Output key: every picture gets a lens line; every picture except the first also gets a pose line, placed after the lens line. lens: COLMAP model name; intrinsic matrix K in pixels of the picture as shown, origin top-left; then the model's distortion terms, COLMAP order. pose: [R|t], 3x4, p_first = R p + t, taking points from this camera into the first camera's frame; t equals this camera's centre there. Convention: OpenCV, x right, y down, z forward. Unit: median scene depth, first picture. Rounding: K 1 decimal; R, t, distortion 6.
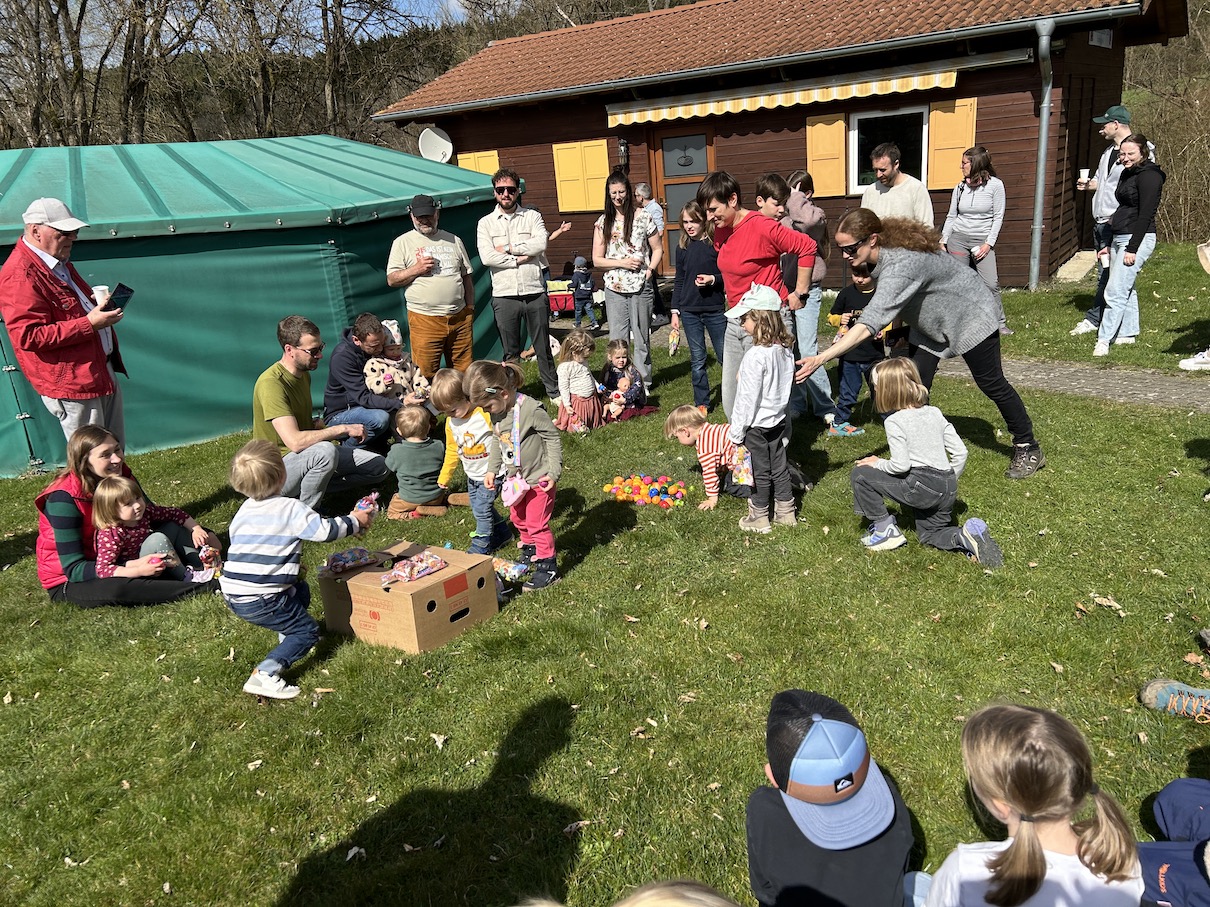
lens RADIAL K [[921.3, 0, 603.1], [0, 921.3, 470.9], [0, 0, 1]] dist [0.053297, -0.052910]
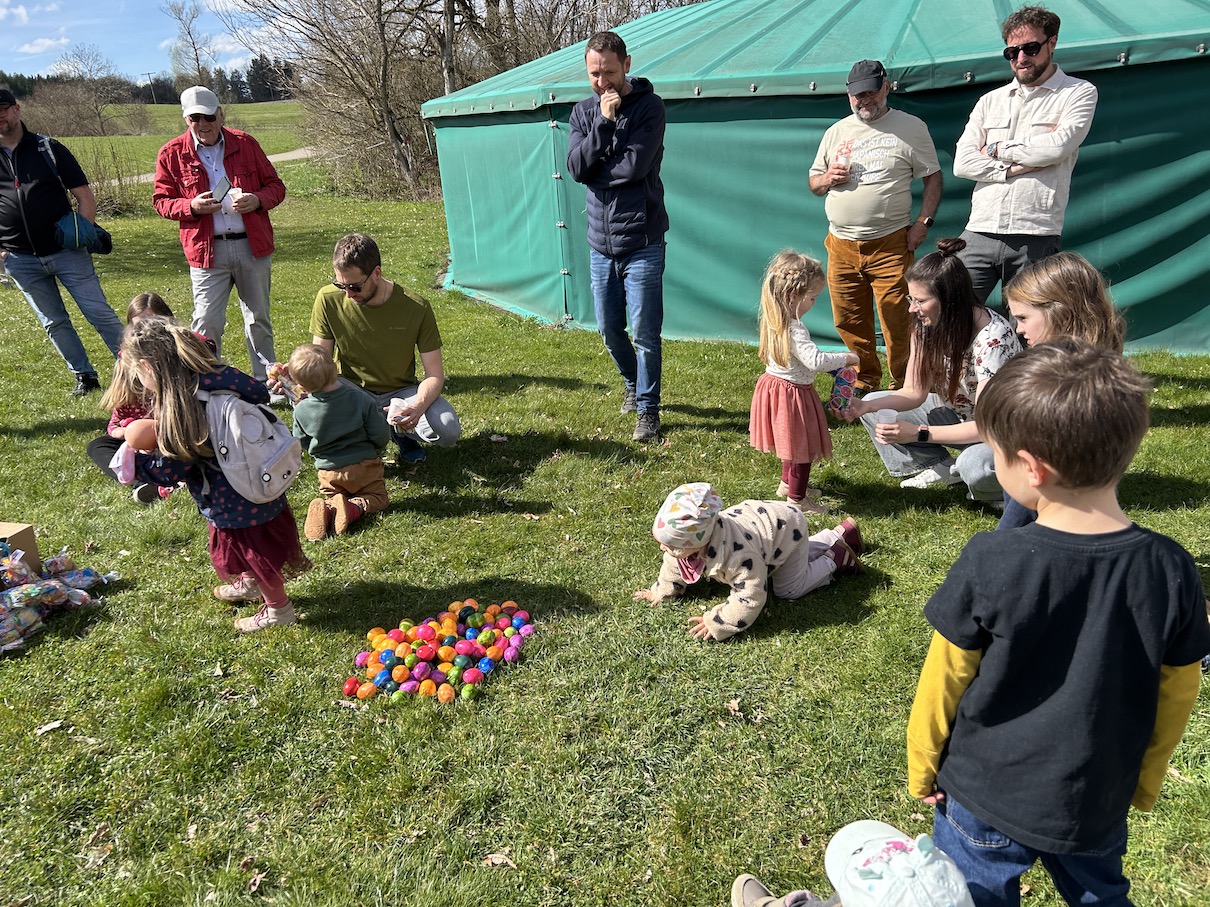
lens RADIAL K [[923.1, 0, 605.0], [0, 923.1, 453.5], [0, 0, 1]] dist [0.047474, -0.045135]
pose [[0.409086, 0.372736, -0.832897, 0.313330], [-0.245179, 0.924101, 0.293129, -0.167951], [0.878940, 0.084294, 0.469424, 0.509716]]
